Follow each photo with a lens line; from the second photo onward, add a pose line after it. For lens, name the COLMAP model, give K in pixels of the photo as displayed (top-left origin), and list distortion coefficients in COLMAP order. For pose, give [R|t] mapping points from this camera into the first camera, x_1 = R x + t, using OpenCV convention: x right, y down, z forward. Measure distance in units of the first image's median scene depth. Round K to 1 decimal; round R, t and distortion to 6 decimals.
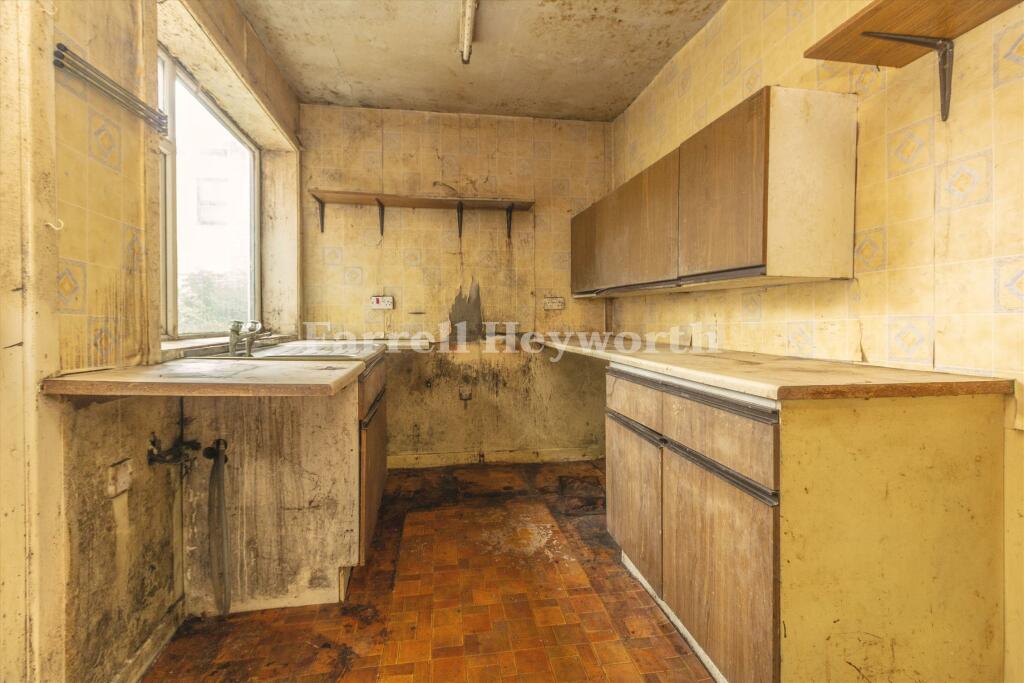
lens RADIAL K [[472.3, 0, 512.8], [0, 472.3, 342.9], [0, 0, 1]] dist [-0.000060, -0.000007]
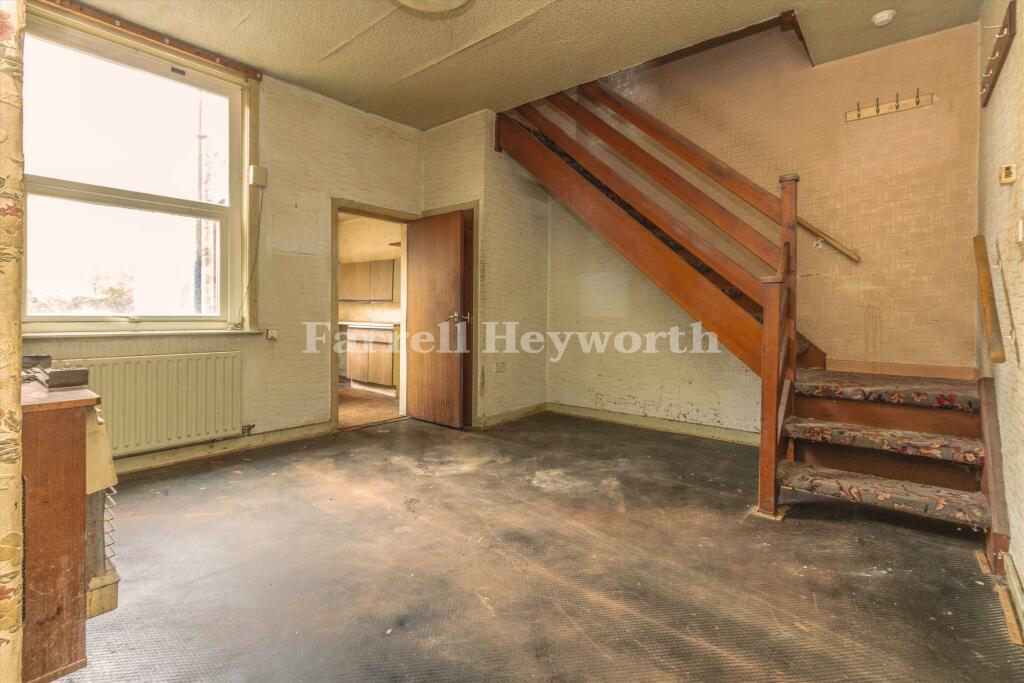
lens RADIAL K [[472.3, 0, 512.8], [0, 472.3, 332.5], [0, 0, 1]] dist [-0.000060, -0.000007]
pose [[0.762861, -0.006660, 0.646528, -1.060546], [-0.002387, 0.999911, 0.013116, 0.047572], [-0.646558, -0.011549, 0.762777, -2.250799]]
